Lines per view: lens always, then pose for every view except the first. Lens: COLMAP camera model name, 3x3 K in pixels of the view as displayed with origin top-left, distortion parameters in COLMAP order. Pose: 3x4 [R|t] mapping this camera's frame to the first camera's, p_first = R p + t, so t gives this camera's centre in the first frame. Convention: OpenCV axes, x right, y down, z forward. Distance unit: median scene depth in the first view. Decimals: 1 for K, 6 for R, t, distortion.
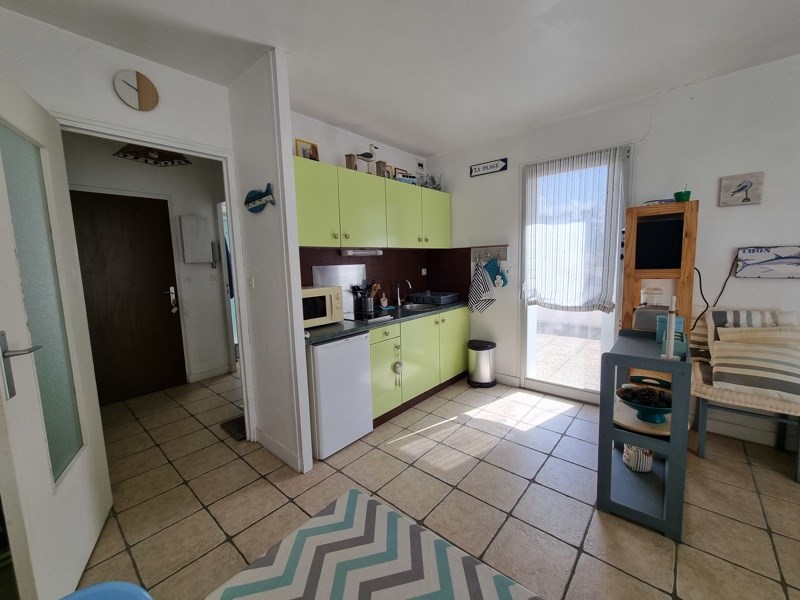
lens RADIAL K [[324.9, 0, 403.3], [0, 324.9, 298.8], [0, 0, 1]] dist [-0.001220, -0.000028]
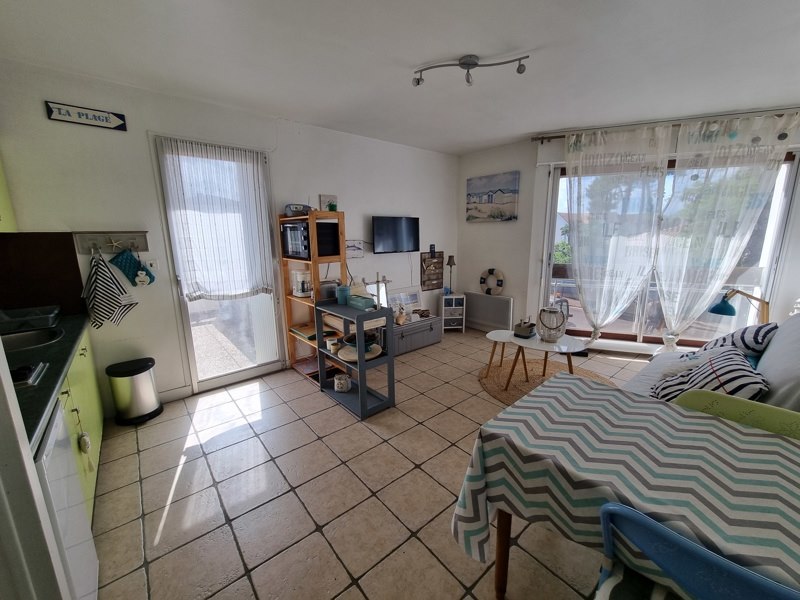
lens RADIAL K [[325.2, 0, 407.1], [0, 325.2, 298.3], [0, 0, 1]] dist [-0.001273, -0.000217]
pose [[0.153193, -0.166754, 0.974025, -0.404681], [0.118079, 0.981687, 0.149495, -0.053993], [-0.981116, 0.092110, 0.170078, 0.280875]]
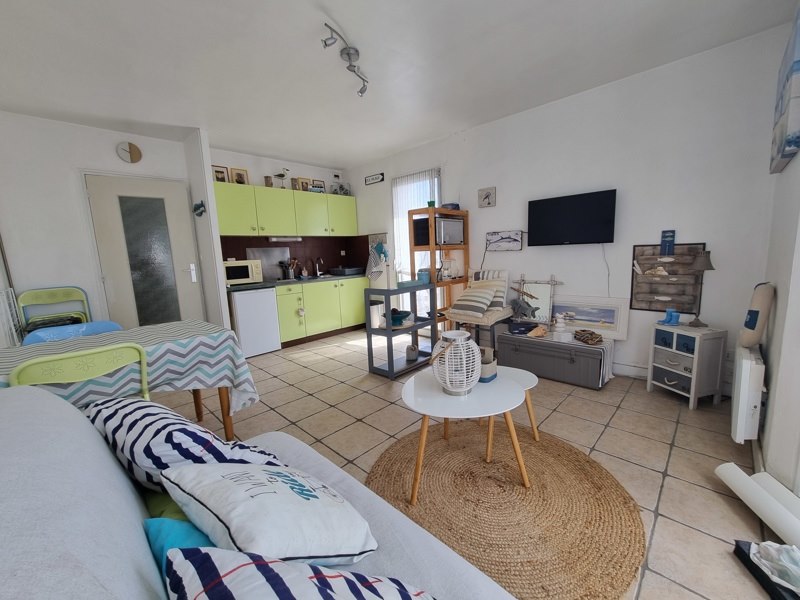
lens RADIAL K [[325.2, 0, 407.1], [0, 325.2, 298.3], [0, 0, 1]] dist [-0.001273, -0.000217]
pose [[0.999069, -0.005186, -0.042828, 0.510264], [0.006514, 0.999500, 0.030945, 0.088905], [0.042647, -0.031195, 0.998603, -0.493937]]
